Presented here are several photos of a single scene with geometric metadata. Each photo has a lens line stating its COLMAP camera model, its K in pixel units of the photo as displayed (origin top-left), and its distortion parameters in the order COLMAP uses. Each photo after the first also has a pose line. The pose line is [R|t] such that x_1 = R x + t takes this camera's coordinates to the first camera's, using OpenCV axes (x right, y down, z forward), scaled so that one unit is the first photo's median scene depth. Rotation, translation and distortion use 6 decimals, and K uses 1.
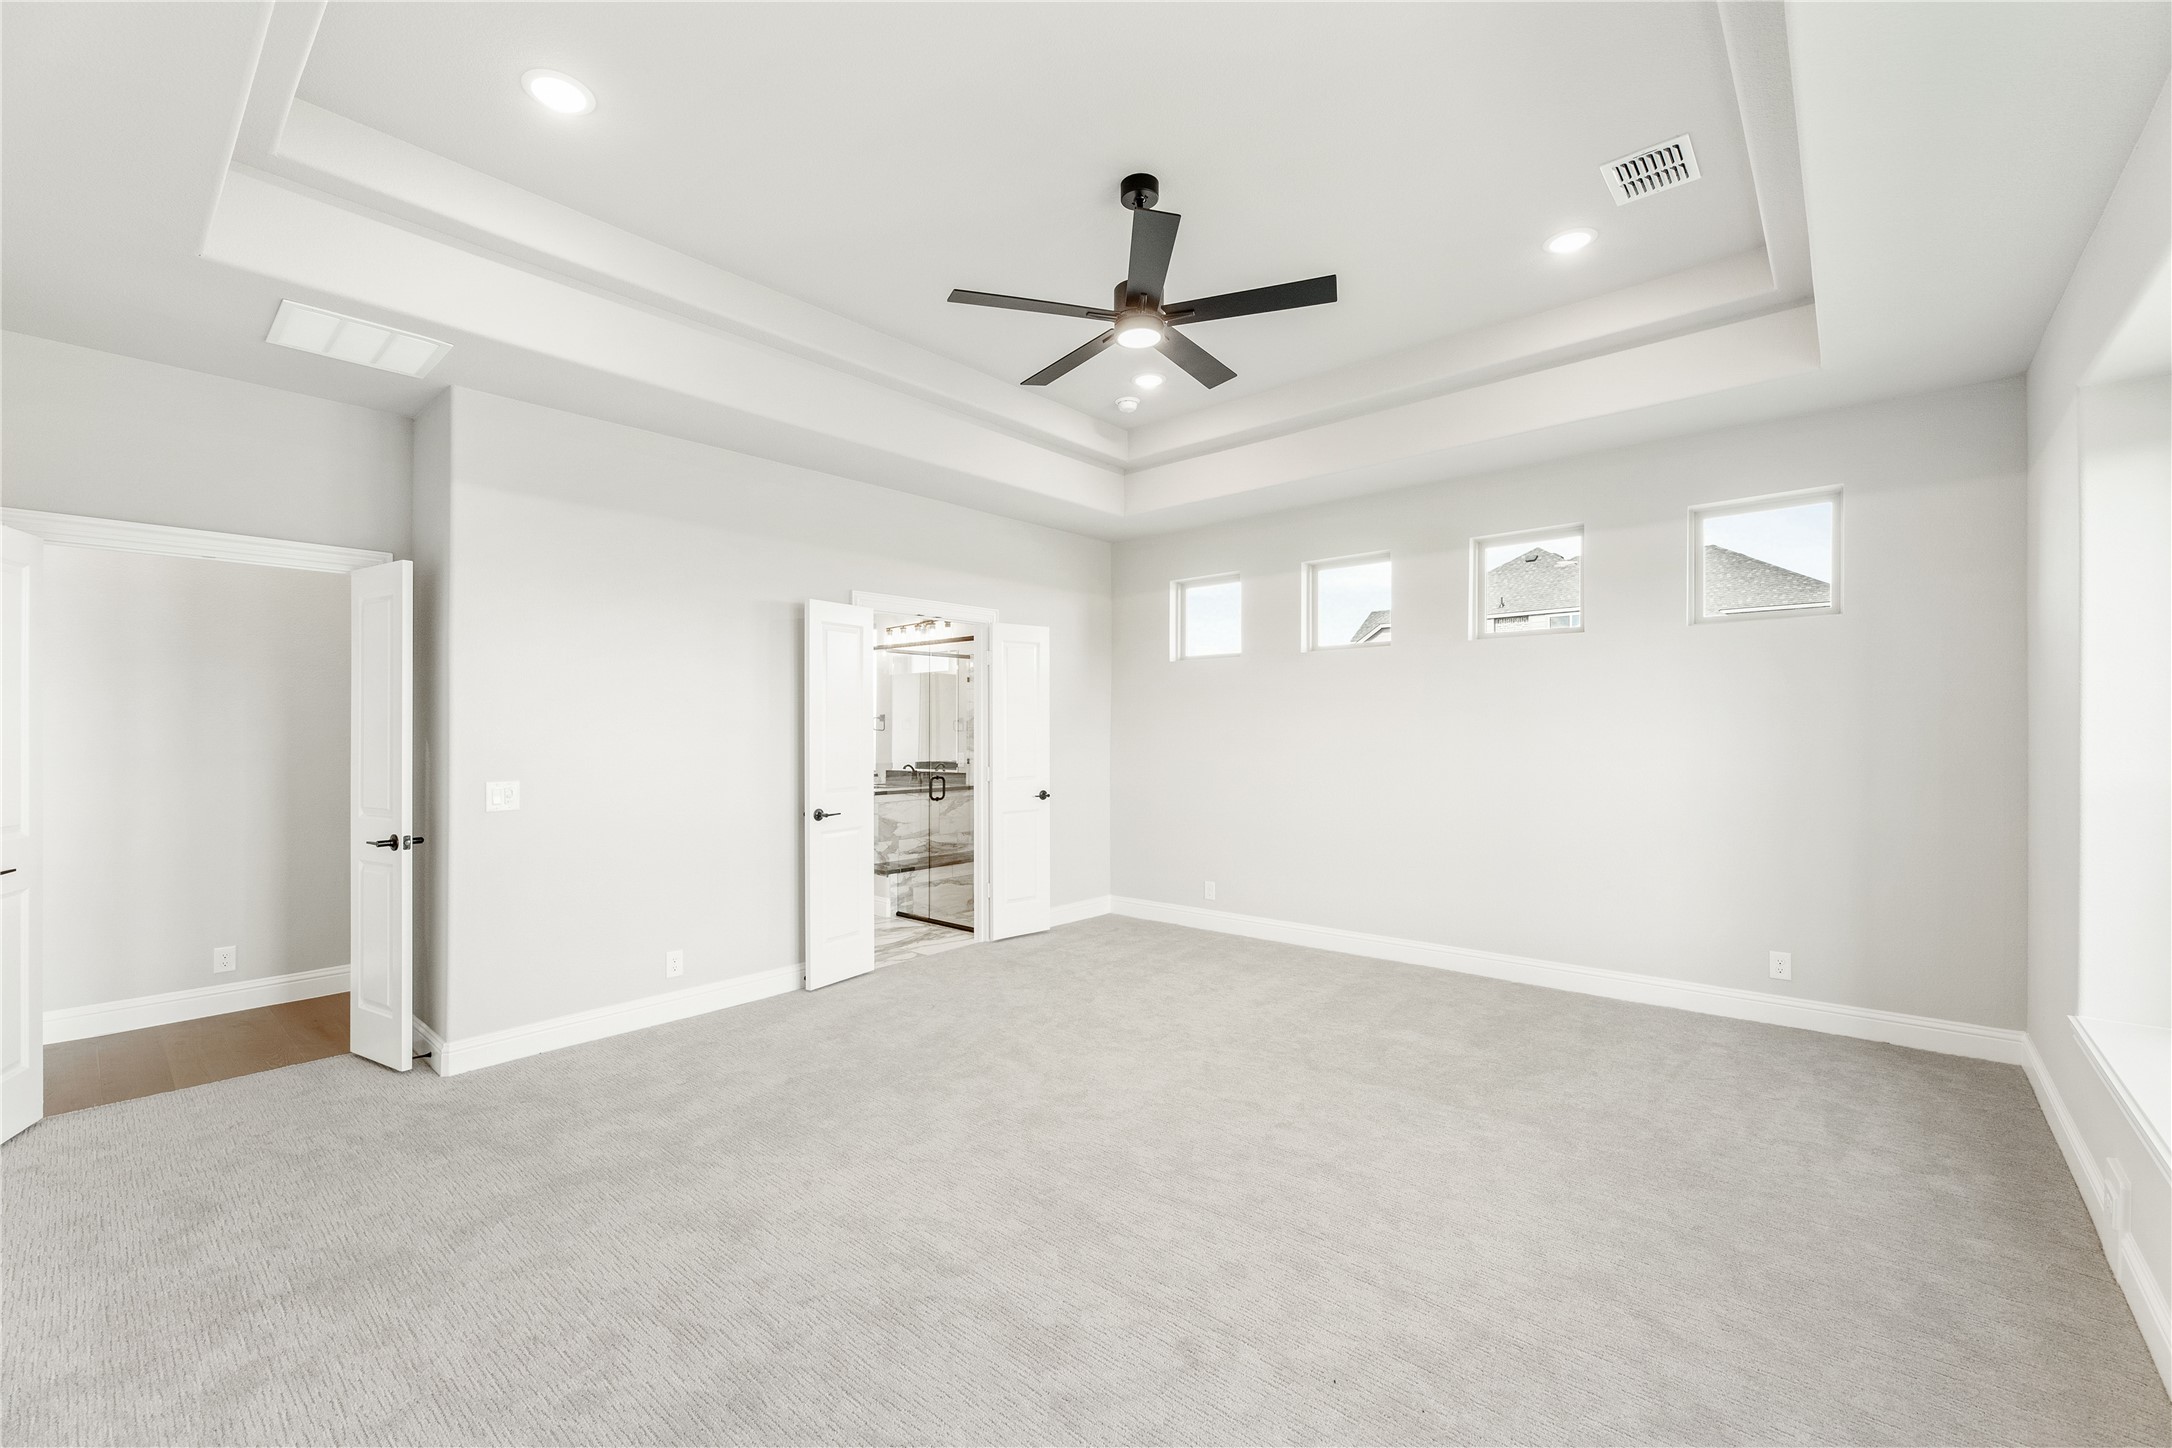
lens RADIAL K [[875.4, 0, 1075.7], [0, 875.4, 730.4], [0, 0, 1]] dist [0.000466, 0.000141]
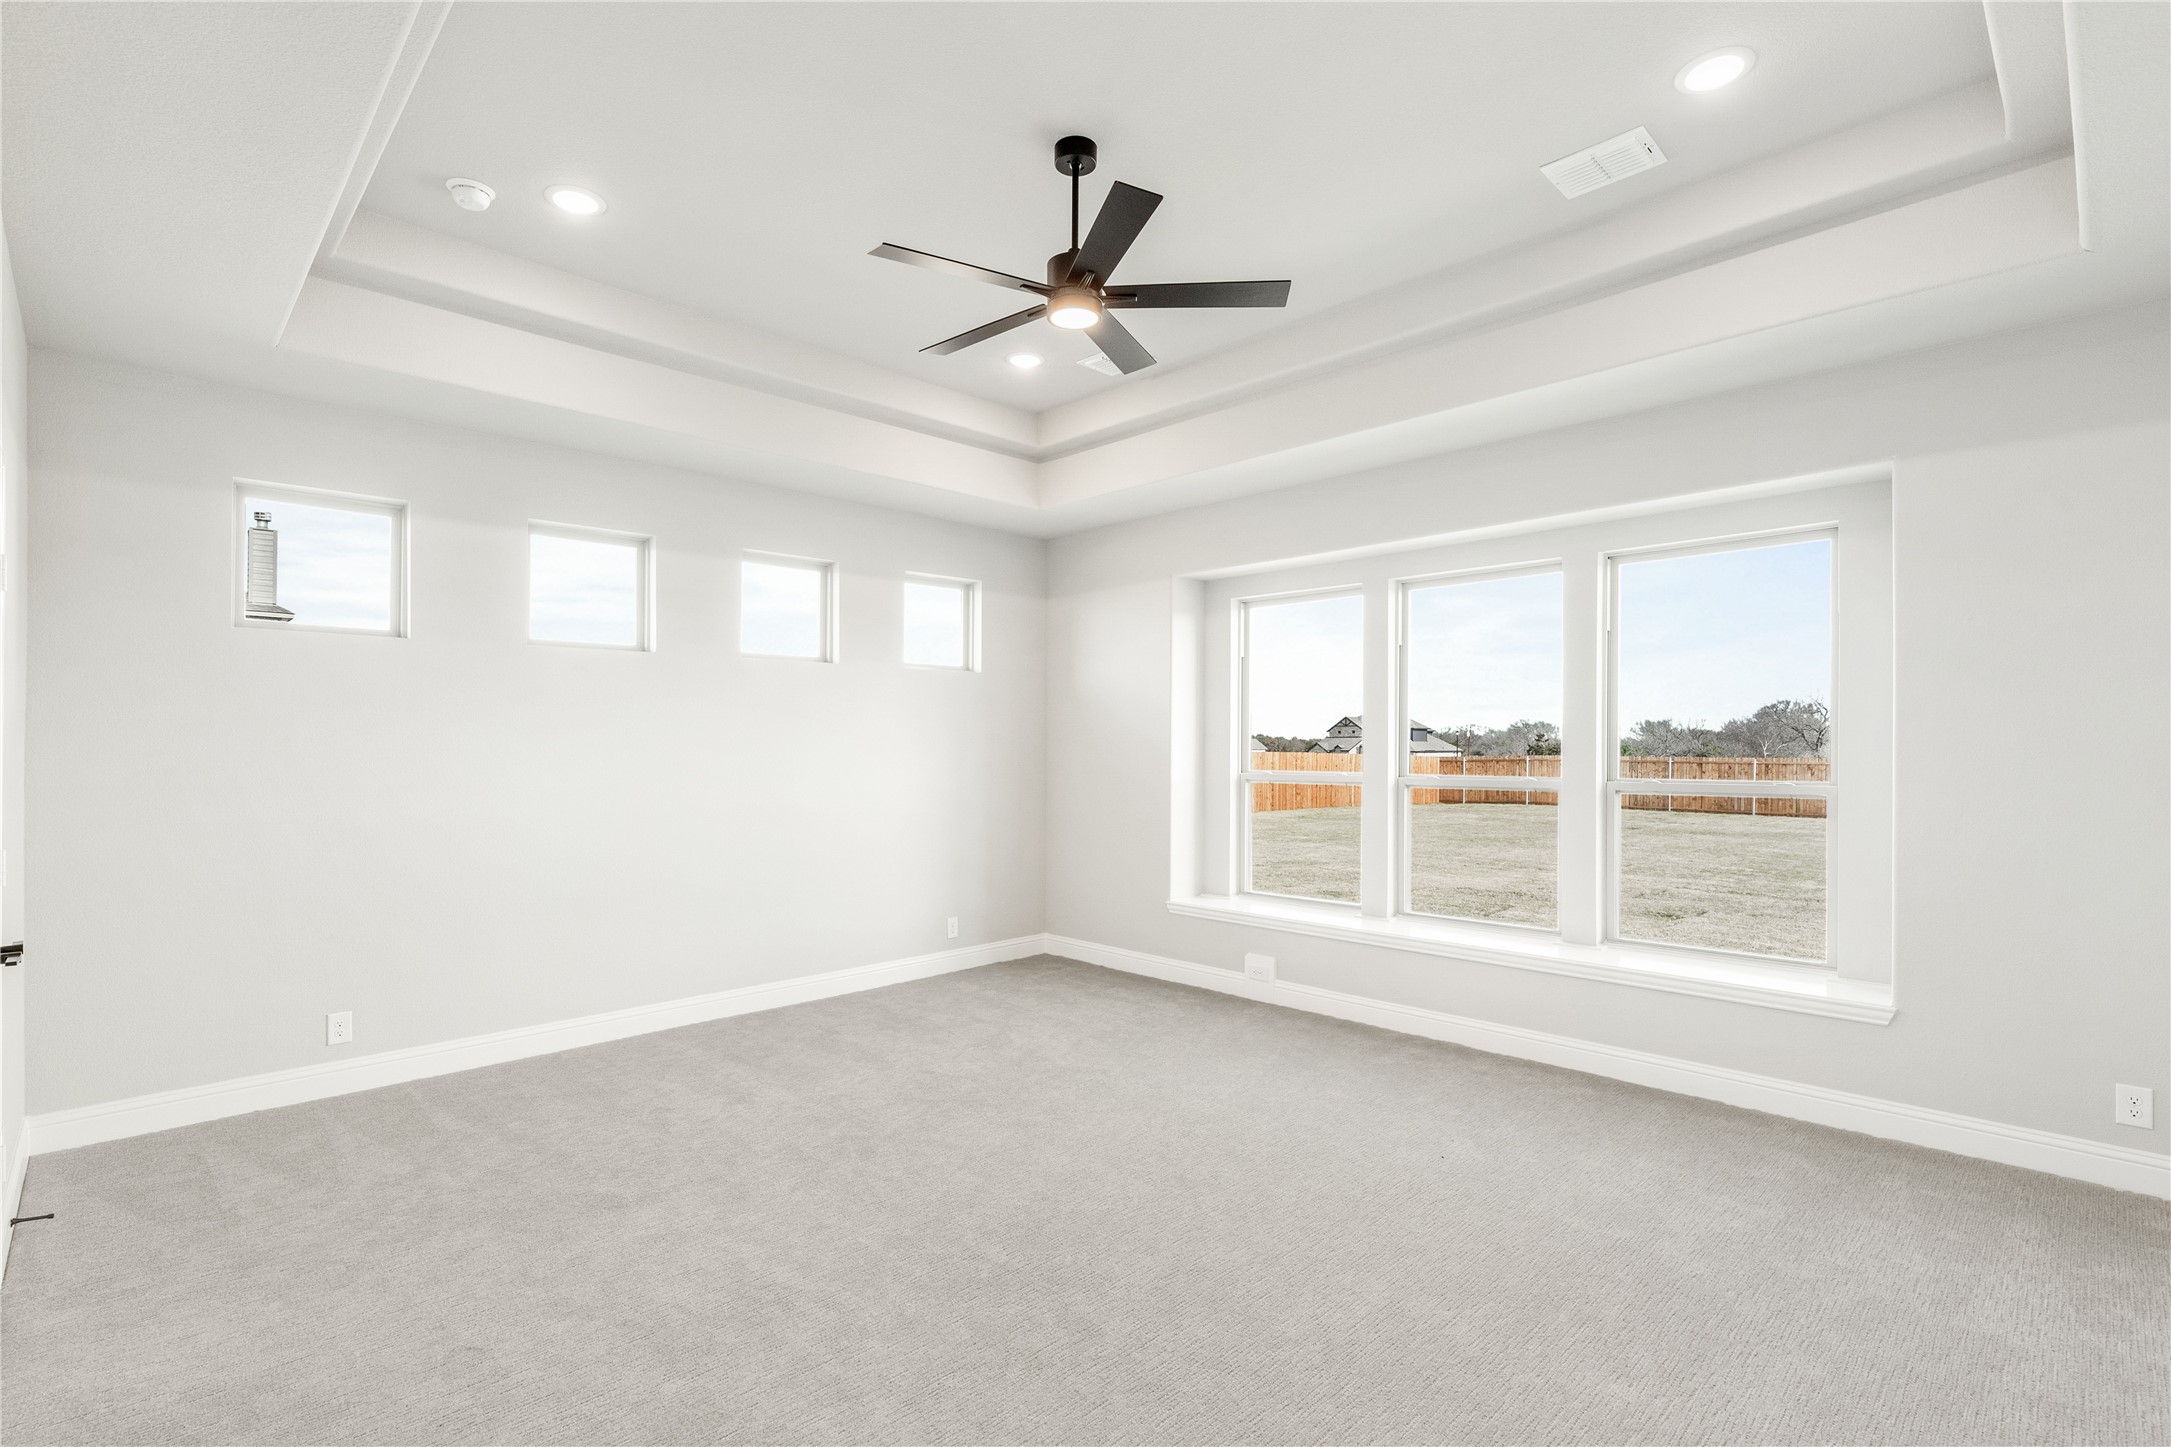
lens RADIAL K [[1001.4, 0, 1078.6], [0, 1001.4, 767.0], [0, 0, 1]] dist [0.000676, 0.000022]
pose [[0.076984, -0.013800, 0.996937, -0.763933], [0.000091, 0.999904, 0.013834, -0.002675], [-0.997032, -0.000975, 0.076978, 0.725470]]
